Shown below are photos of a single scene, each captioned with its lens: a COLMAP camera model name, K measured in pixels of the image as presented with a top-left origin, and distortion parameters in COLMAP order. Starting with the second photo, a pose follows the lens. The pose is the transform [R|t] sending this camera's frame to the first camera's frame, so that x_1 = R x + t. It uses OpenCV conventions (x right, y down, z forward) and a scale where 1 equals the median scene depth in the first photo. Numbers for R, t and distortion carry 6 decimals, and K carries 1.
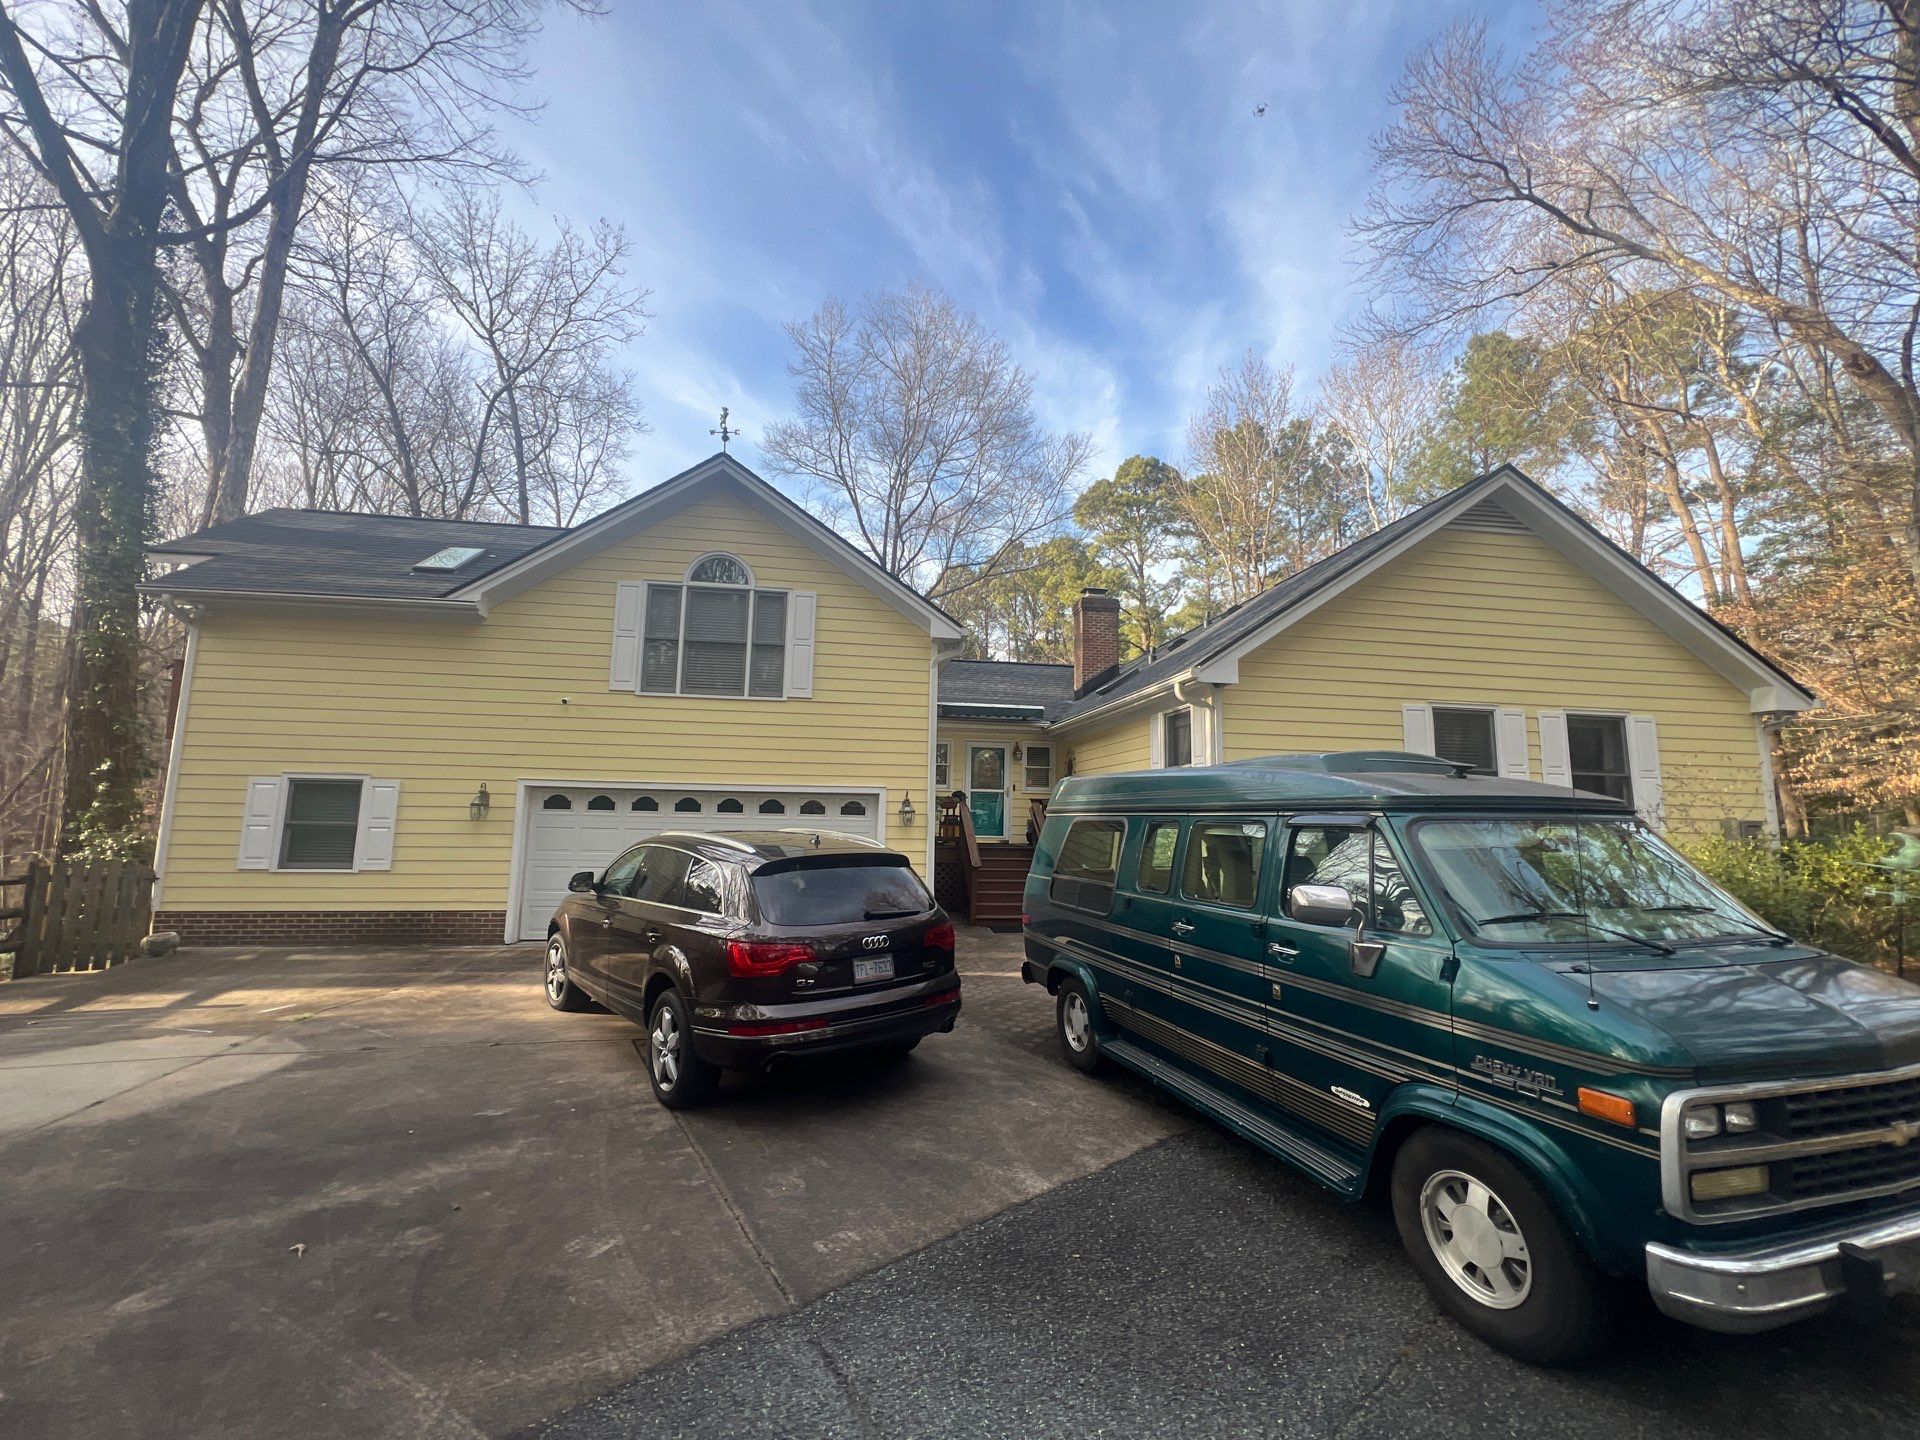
lens RADIAL K [[770.7, 0, 964.6], [0, 770.7, 715.0], [0, 0, 1]] dist [0.000666, -0.000472]
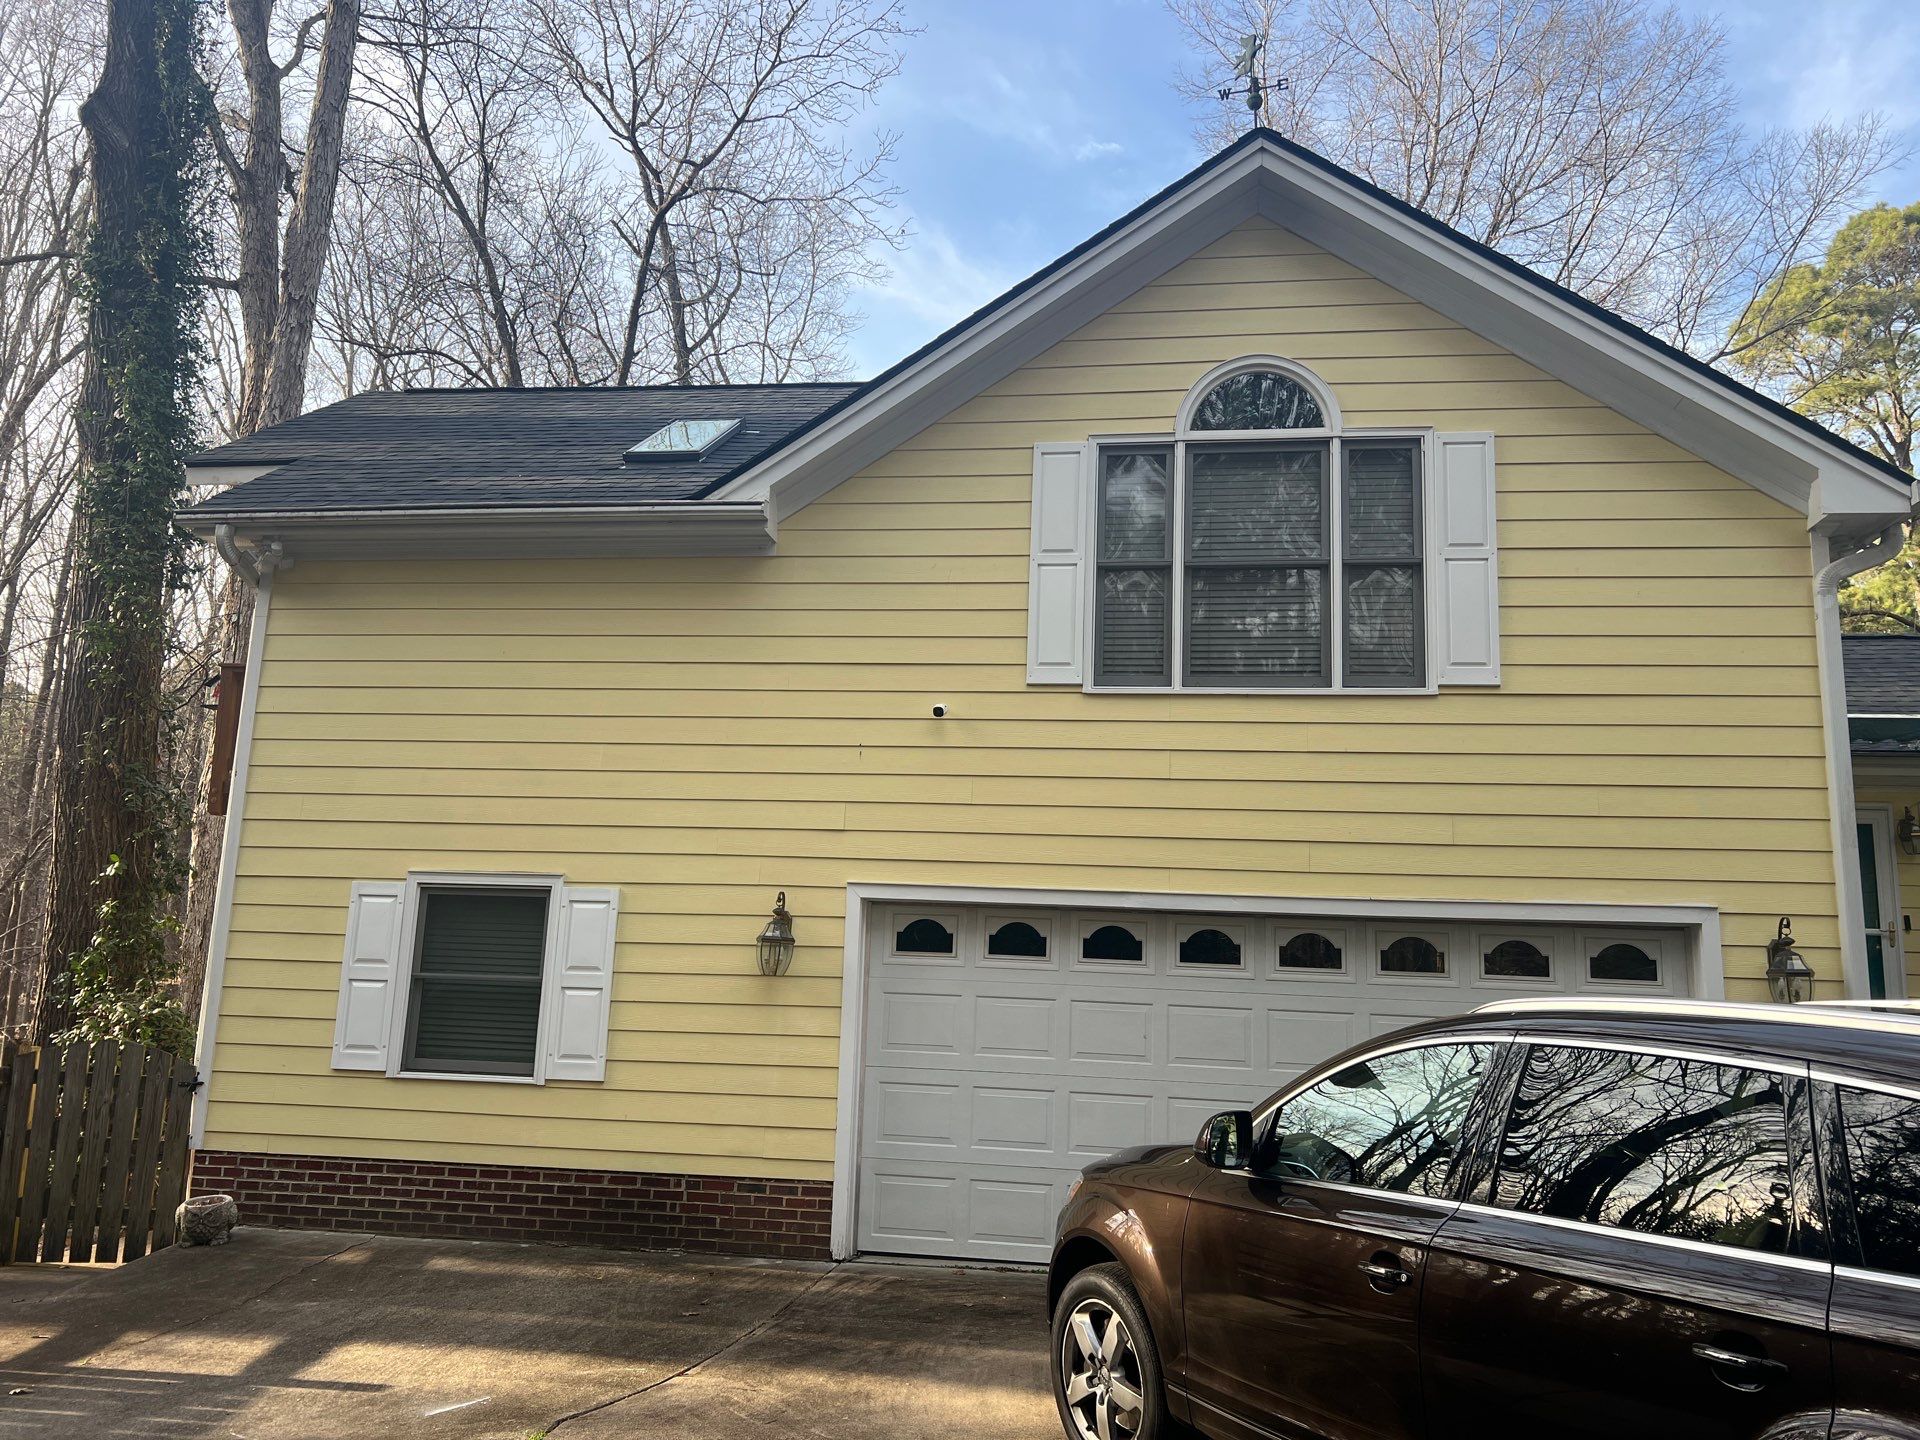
lens RADIAL K [[1426.9, 0, 960.0], [0, 1426.9, 720.0], [0, 0, 1]] dist [0.064532, -0.075054]
pose [[0.957931, -0.036083, -0.284721, -0.260139], [0.018670, 0.997798, -0.063640, 0.039116], [0.286391, 0.055647, 0.956496, 0.199025]]
